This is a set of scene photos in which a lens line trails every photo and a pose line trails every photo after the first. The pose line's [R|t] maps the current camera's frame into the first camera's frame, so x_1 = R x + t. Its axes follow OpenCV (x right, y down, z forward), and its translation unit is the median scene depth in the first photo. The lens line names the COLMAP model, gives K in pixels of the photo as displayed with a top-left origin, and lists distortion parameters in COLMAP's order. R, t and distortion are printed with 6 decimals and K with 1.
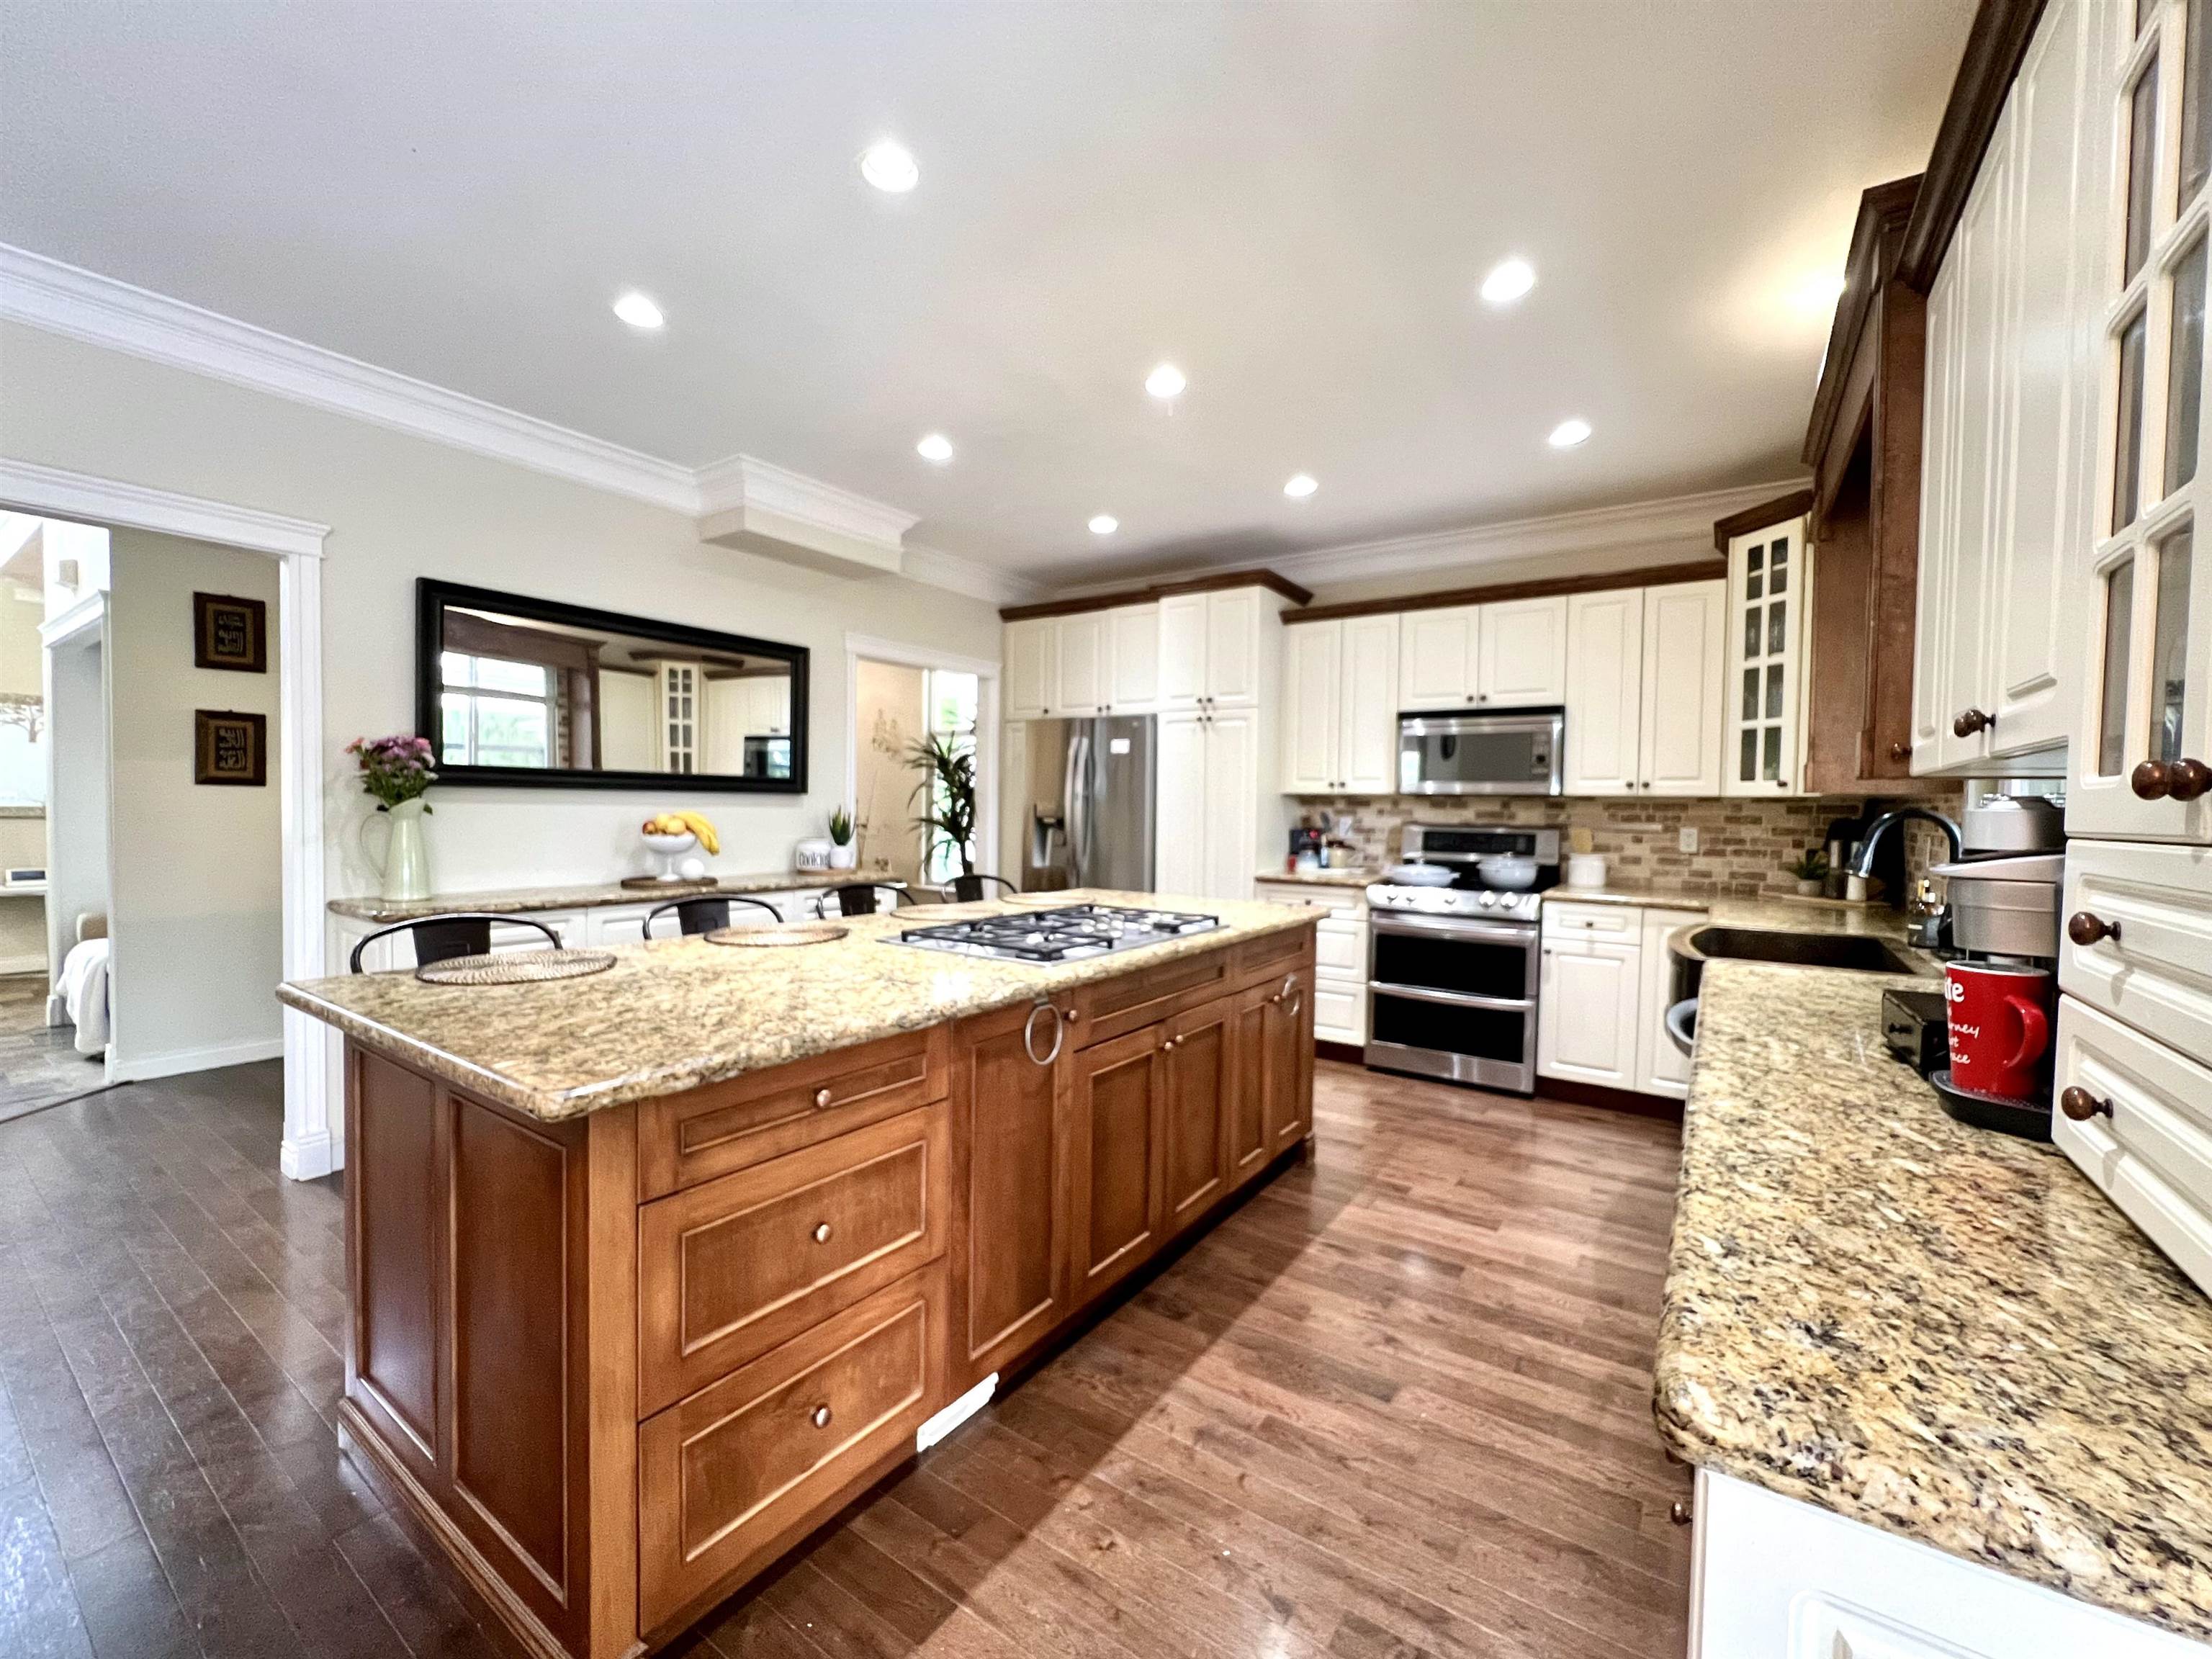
lens RADIAL K [[898.4, 0, 1110.8], [0, 898.4, 824.6], [0, 0, 1]] dist [-0.006770, 0.000891]
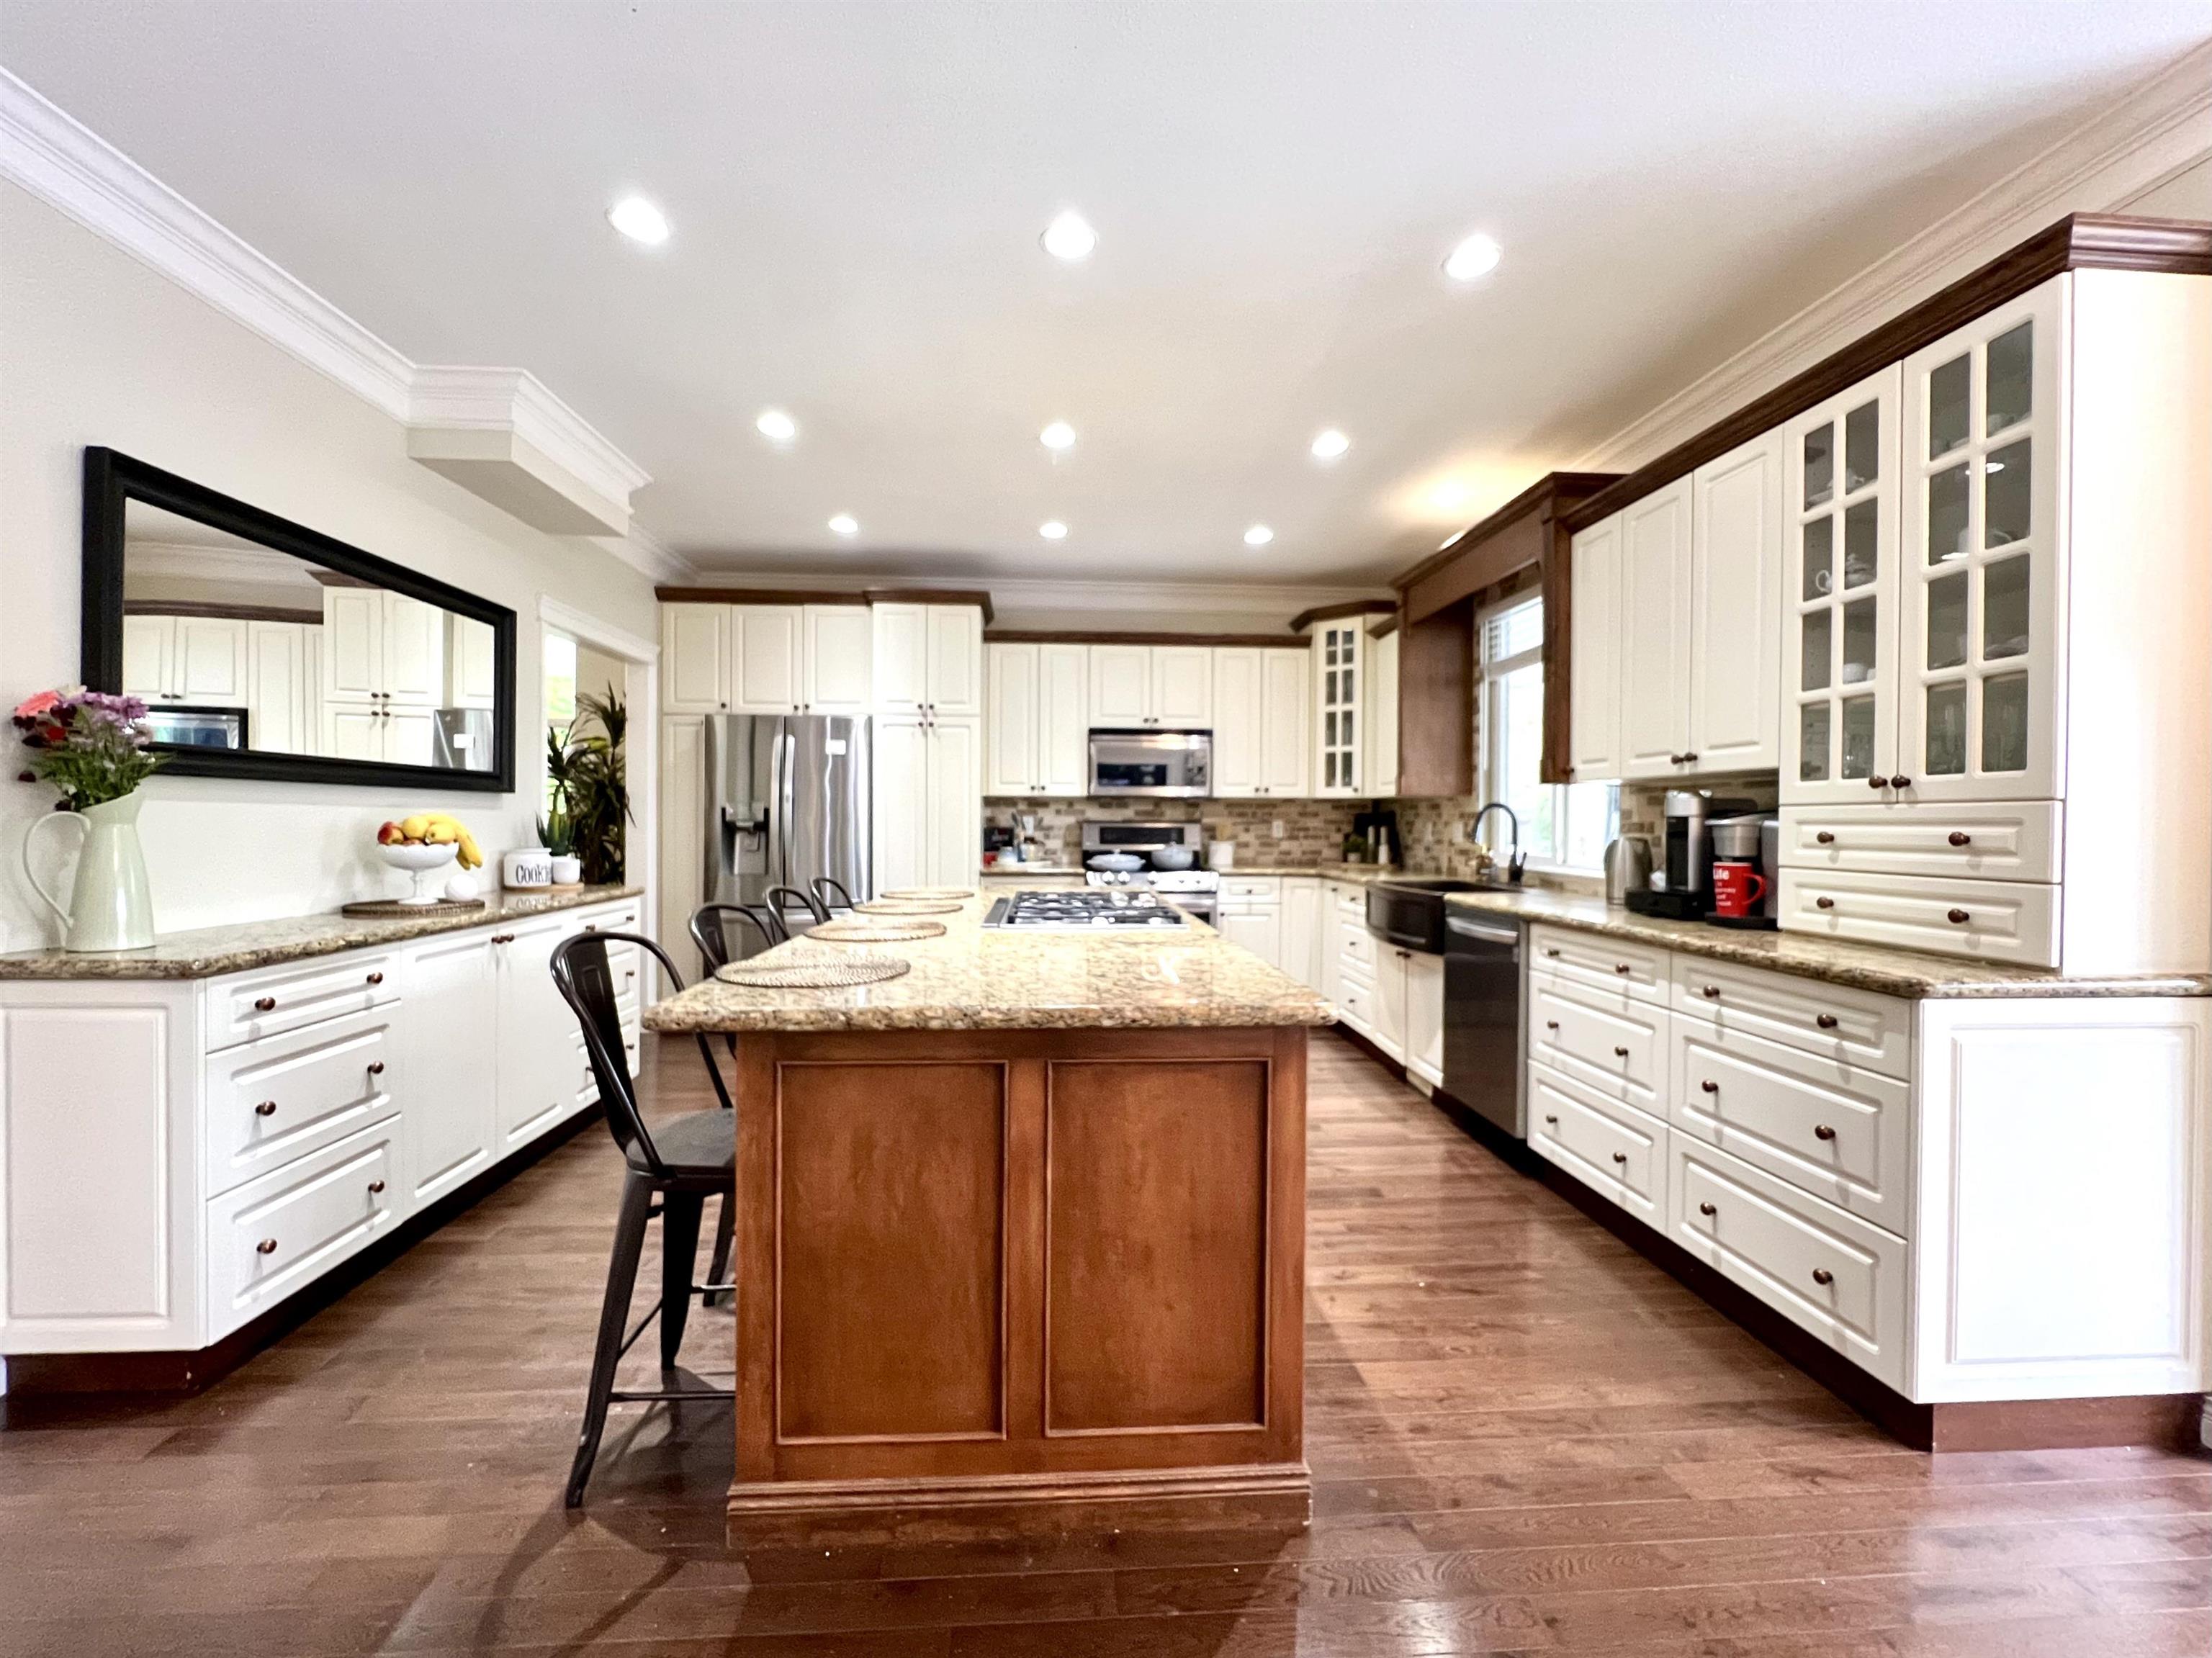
lens RADIAL K [[898.3, 0, 1124.8], [0, 898.3, 825.3], [0, 0, 1]] dist [-0.006770, 0.000891]
pose [[0.787936, -0.015449, 0.615563, -0.403084], [0.021027, 0.999777, -0.001822, 0.008239], [-0.615398, 0.014379, 0.788086, 0.030679]]
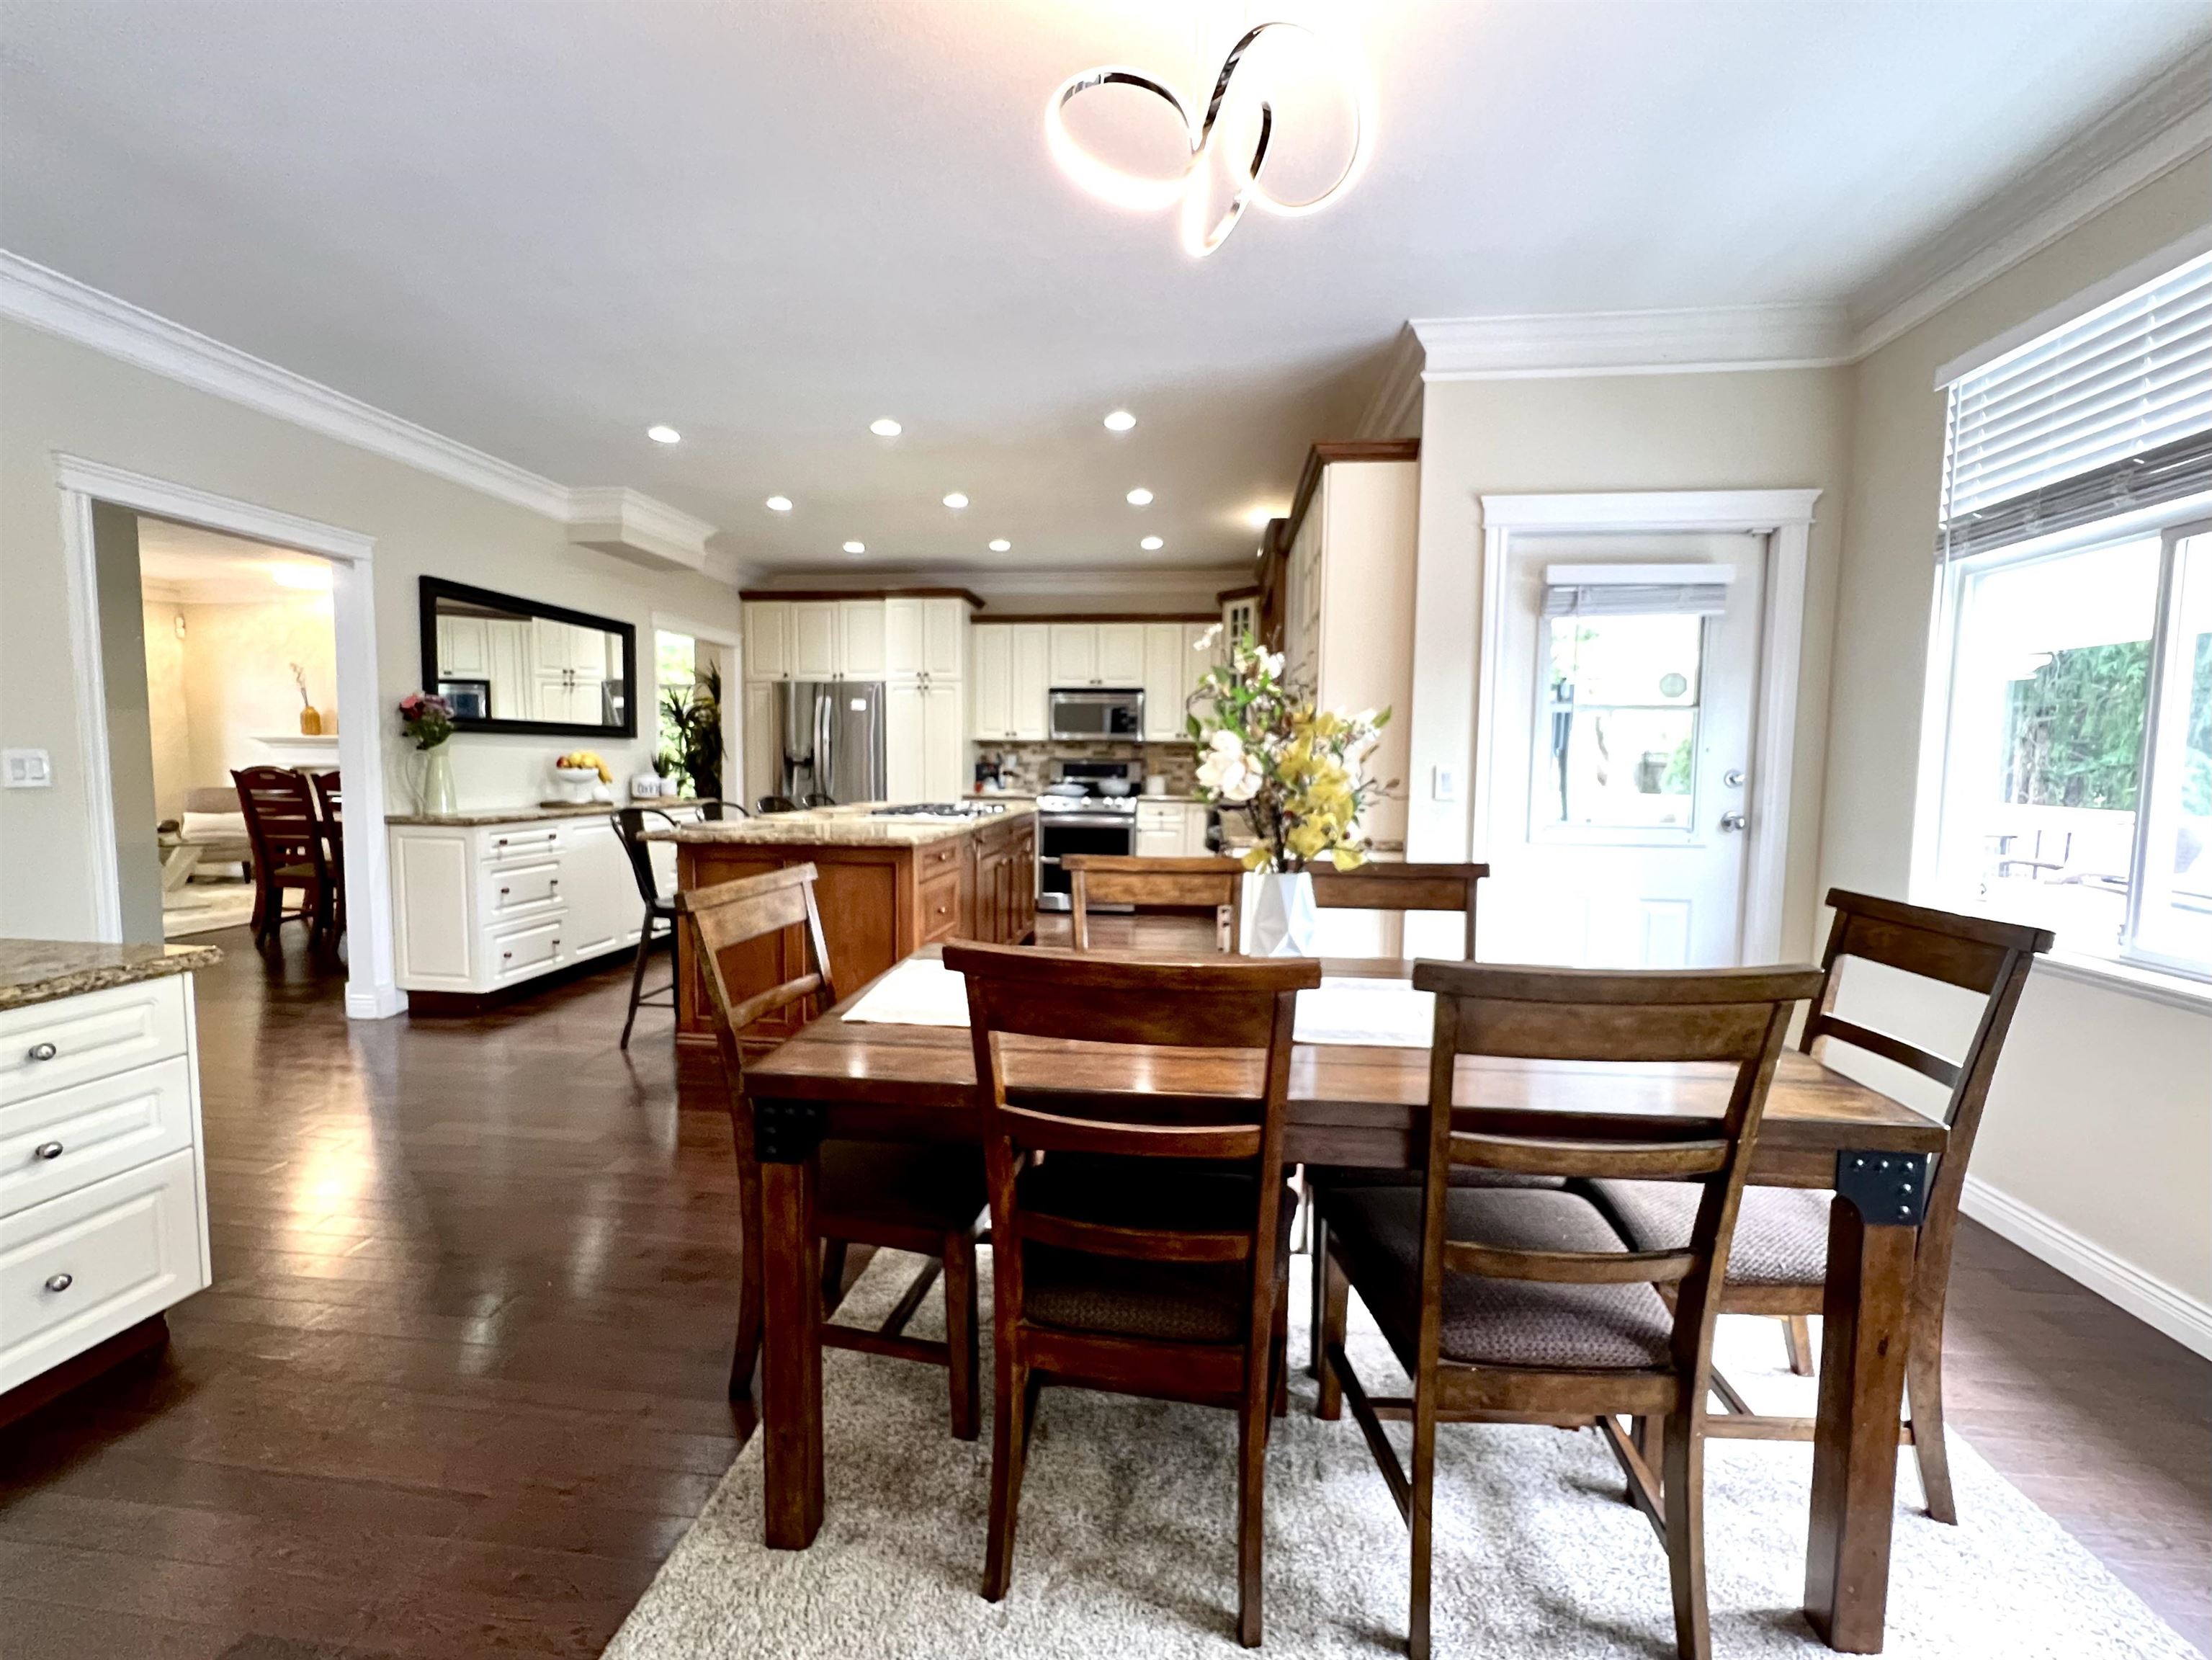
lens RADIAL K [[898.5, 0, 1120.9], [0, 898.5, 817.6], [0, 0, 1]] dist [-0.006770, 0.000891]
pose [[0.878066, -0.037922, 0.477035, -0.347643], [0.013967, 0.998461, 0.053663, 0.020054], [-0.478336, -0.040457, 0.877244, -0.475954]]
